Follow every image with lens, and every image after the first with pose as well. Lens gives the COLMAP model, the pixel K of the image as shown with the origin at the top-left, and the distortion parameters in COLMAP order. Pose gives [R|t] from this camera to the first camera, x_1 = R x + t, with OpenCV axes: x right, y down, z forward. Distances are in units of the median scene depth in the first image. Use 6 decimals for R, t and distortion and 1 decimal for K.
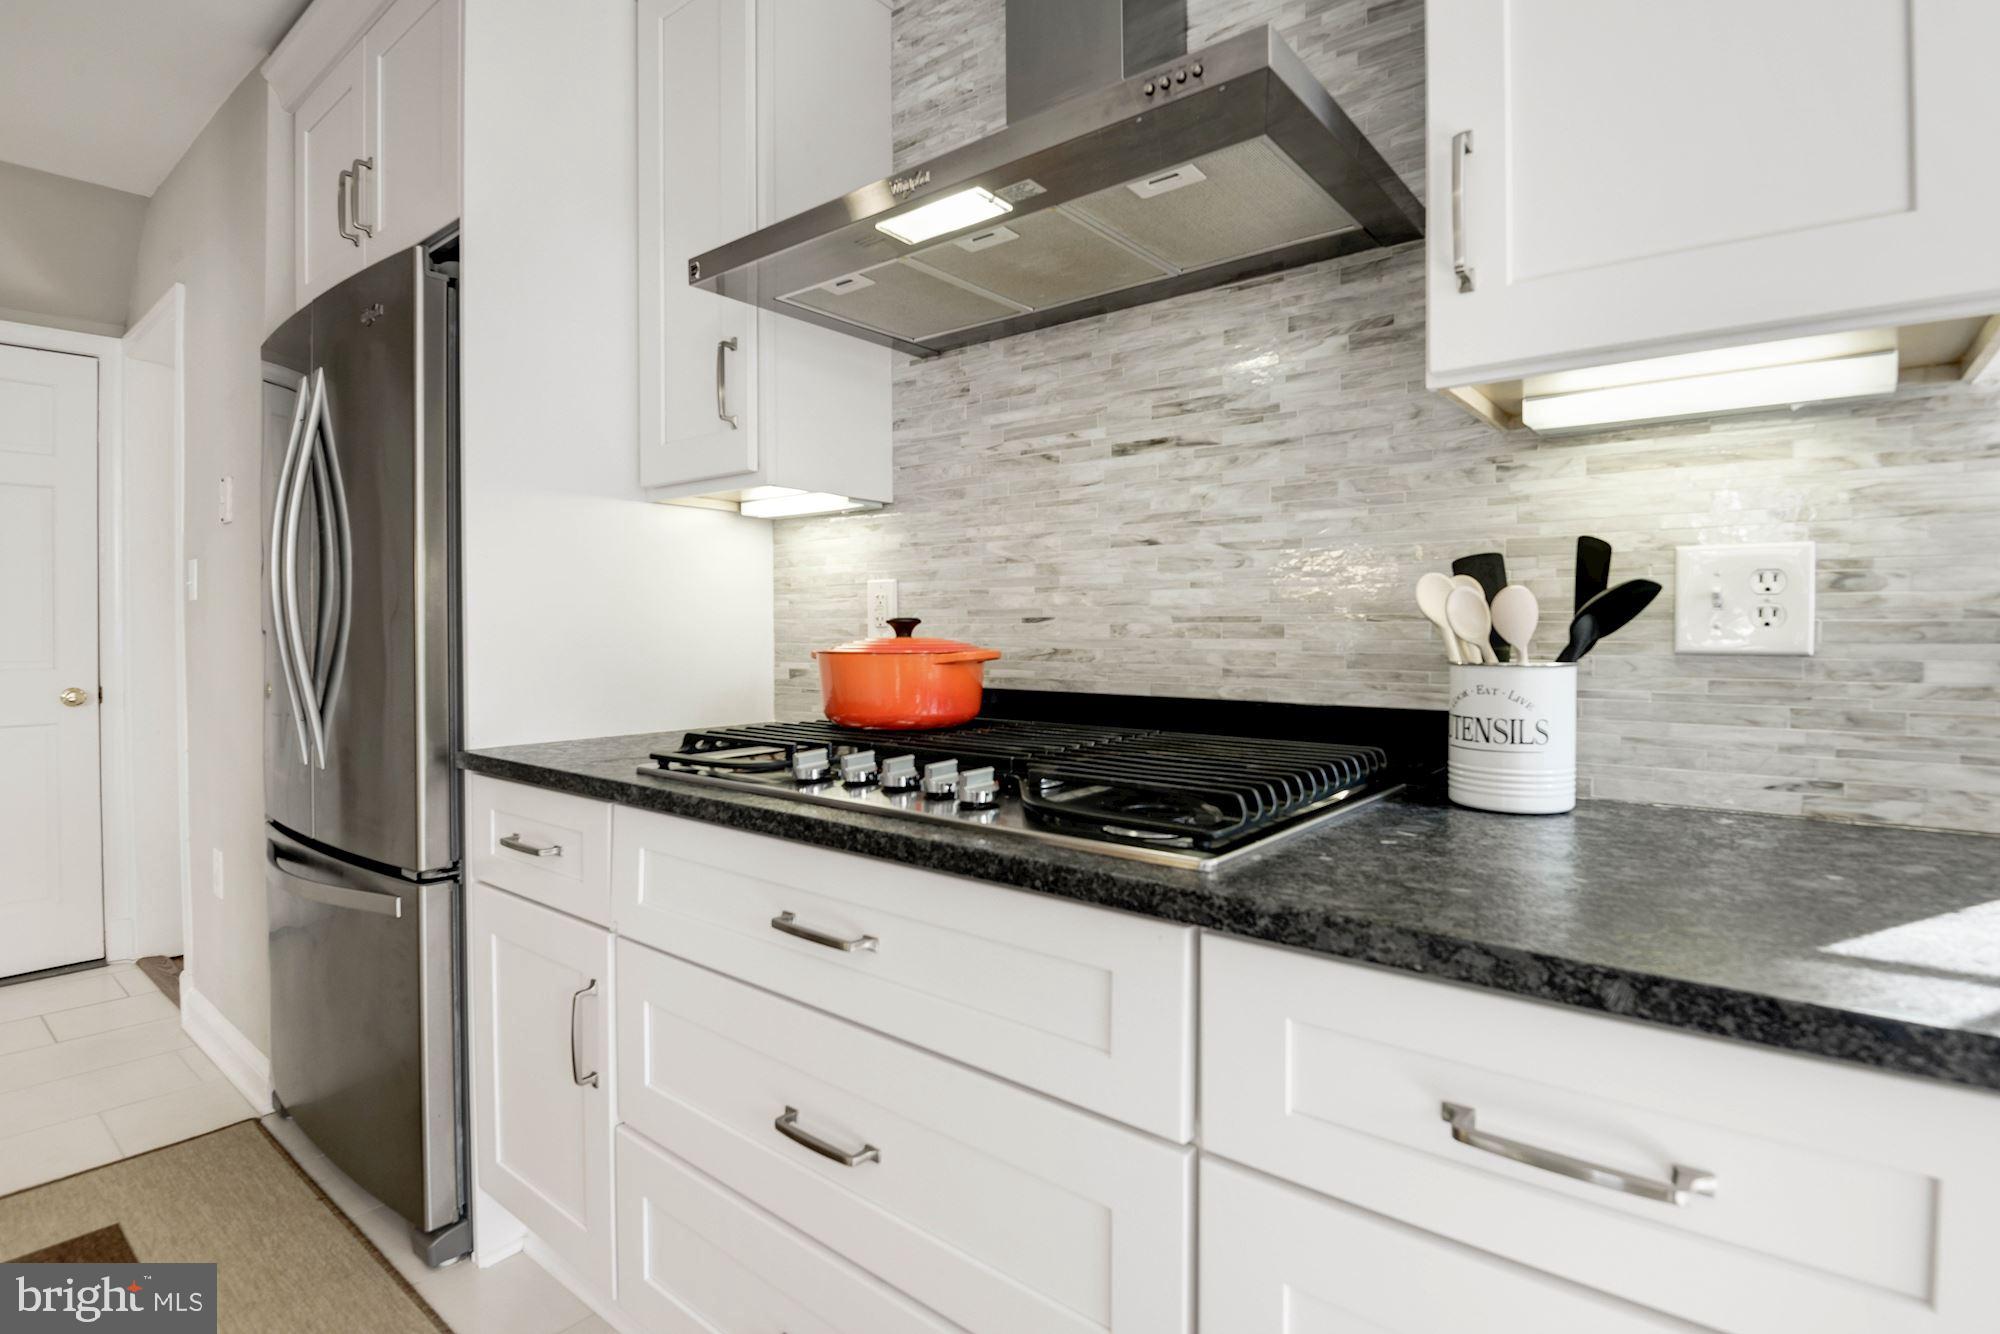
lens RADIAL K [[924.7, 0, 1009.4], [0, 924.7, 642.3], [0, 0, 1]] dist [0.015730, -0.020369]
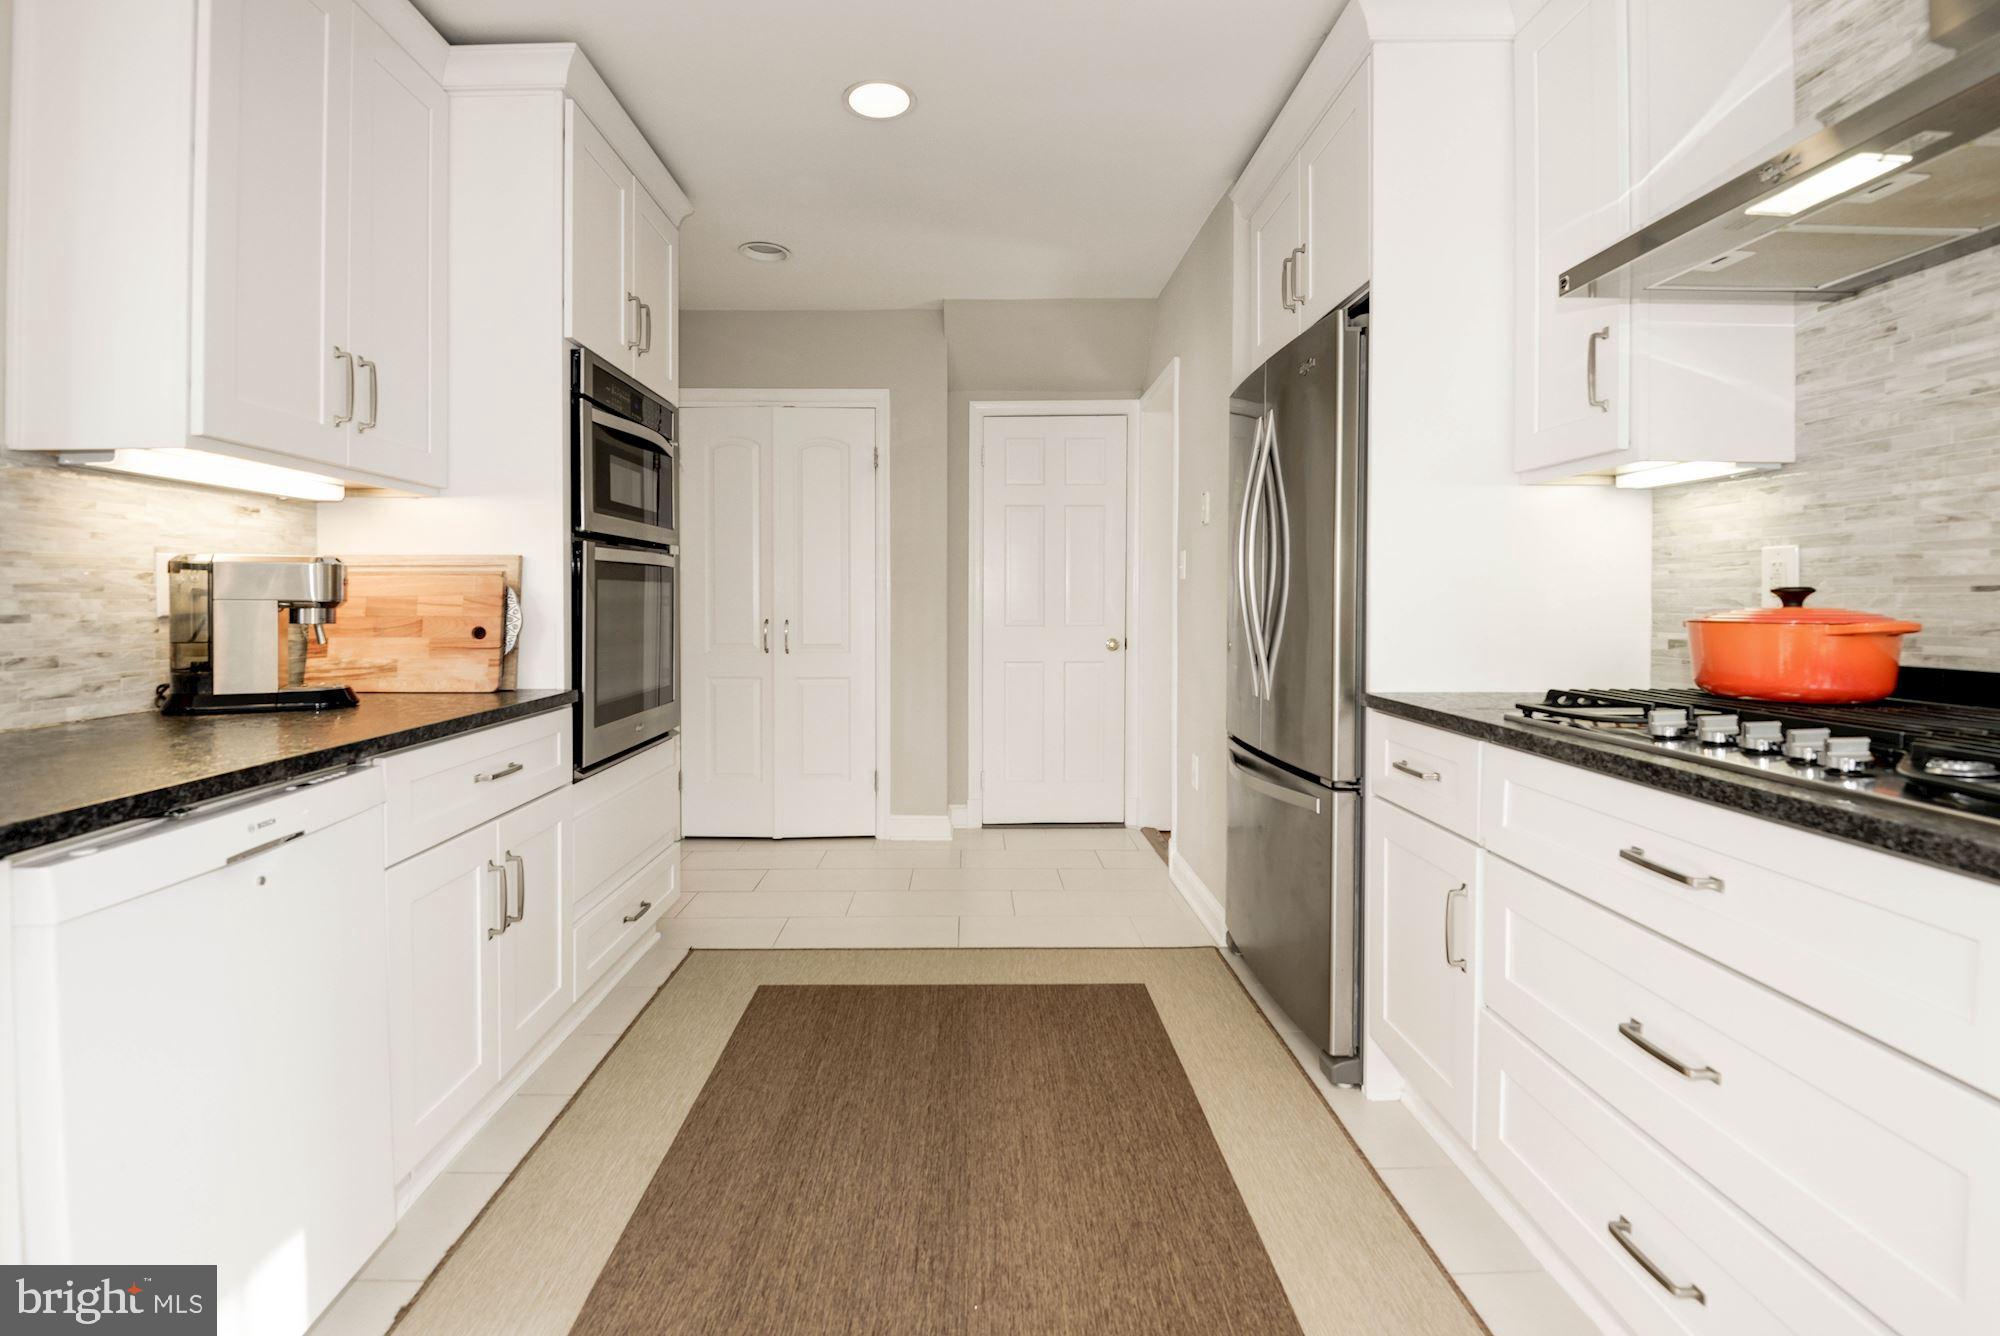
lens RADIAL K [[947.7, 0, 1002.7], [0, 947.7, 623.8], [0, 0, 1]] dist [-0.002366, -0.018100]
pose [[0.638294, 0.019921, -0.769535, 0.100949], [-0.010075, 0.999796, 0.017525, 0.002706], [0.769727, -0.003433, 0.638364, -0.229406]]
